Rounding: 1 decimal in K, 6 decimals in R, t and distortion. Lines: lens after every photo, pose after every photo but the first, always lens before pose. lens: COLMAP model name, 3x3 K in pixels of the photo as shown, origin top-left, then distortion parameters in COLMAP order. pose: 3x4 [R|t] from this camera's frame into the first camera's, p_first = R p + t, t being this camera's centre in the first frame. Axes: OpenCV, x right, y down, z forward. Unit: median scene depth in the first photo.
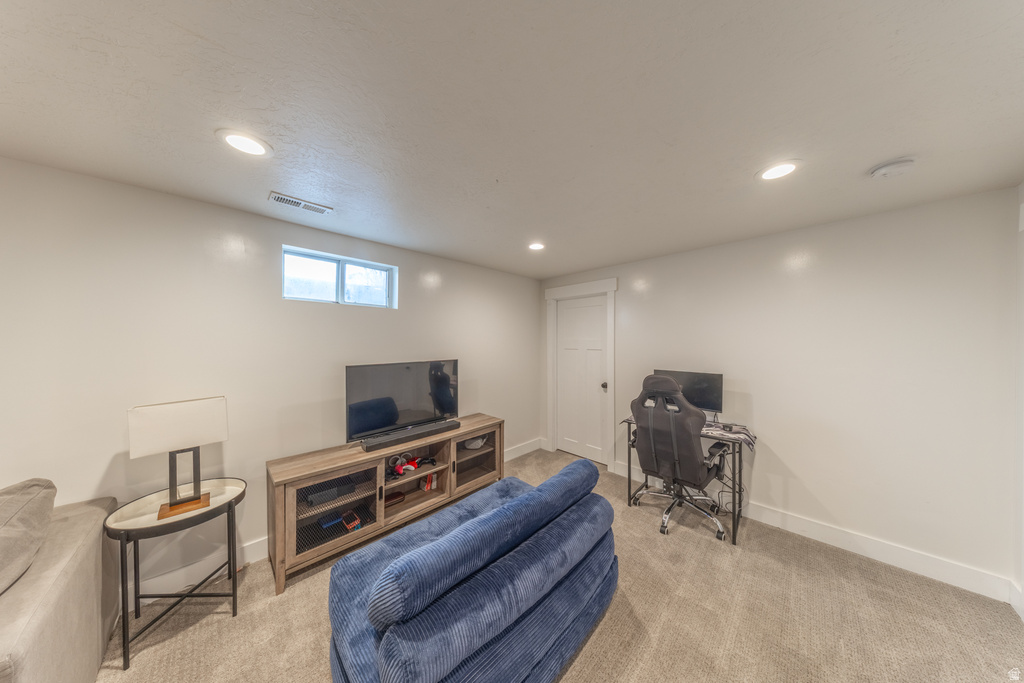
lens RADIAL K [[291.0, 0, 509.2], [0, 291.0, 344.6], [0, 0, 1]] dist [0.000000, -0.000251]
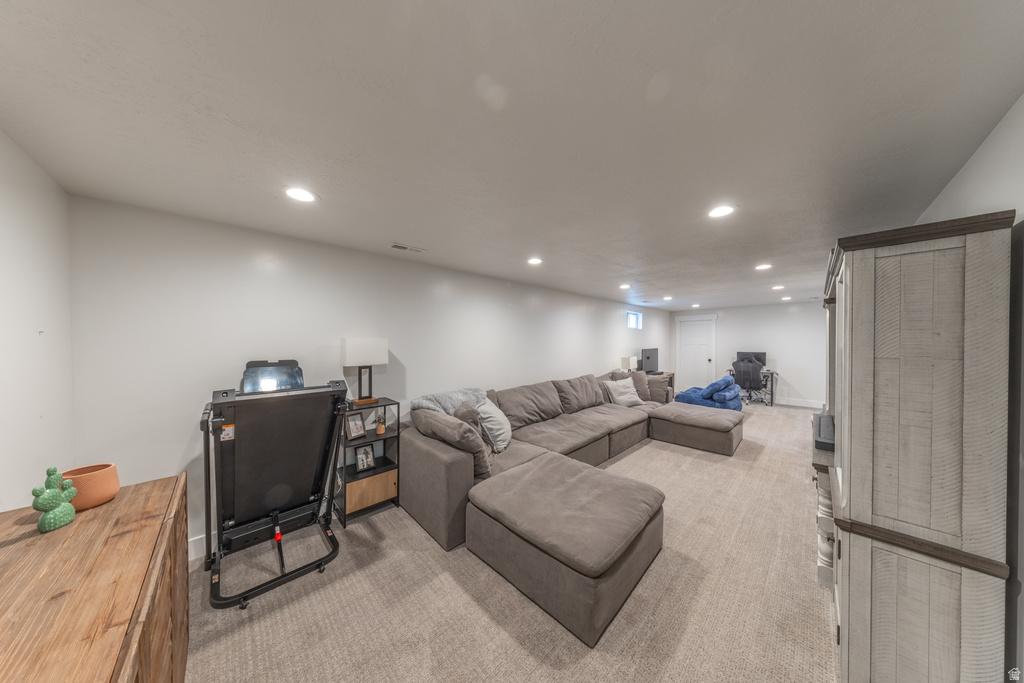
lens RADIAL K [[291.0, 0, 511.2], [0, 291.0, 341.8], [0, 0, 1]] dist [0.000000, -0.000251]
pose [[0.999986, 0.001692, -0.005045, -1.800557], [-0.001732, 0.999967, -0.007877, 0.020607], [0.005032, 0.007886, 0.999956, -1.918943]]
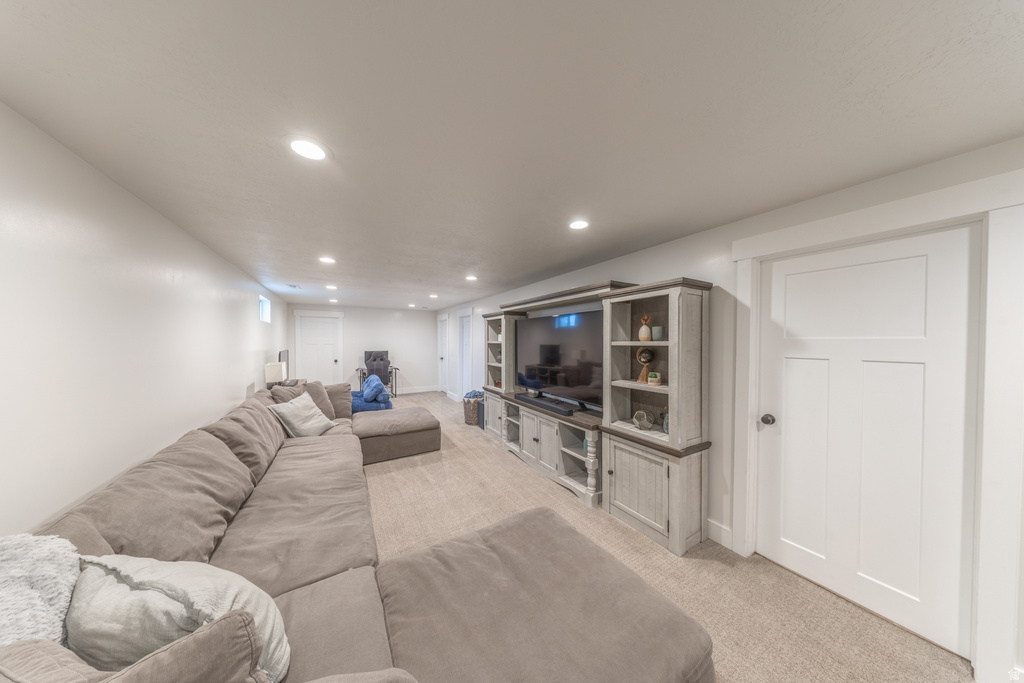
lens RADIAL K [[291.0, 0, 514.6], [0, 291.0, 341.8], [0, 0, 1]] dist [0.000000, -0.000251]
pose [[0.223341, 0.003610, 0.974734, -2.161992], [0.000187, 0.999993, -0.003746, 0.008401], [-0.974740, 0.001019, 0.223339, -1.130198]]
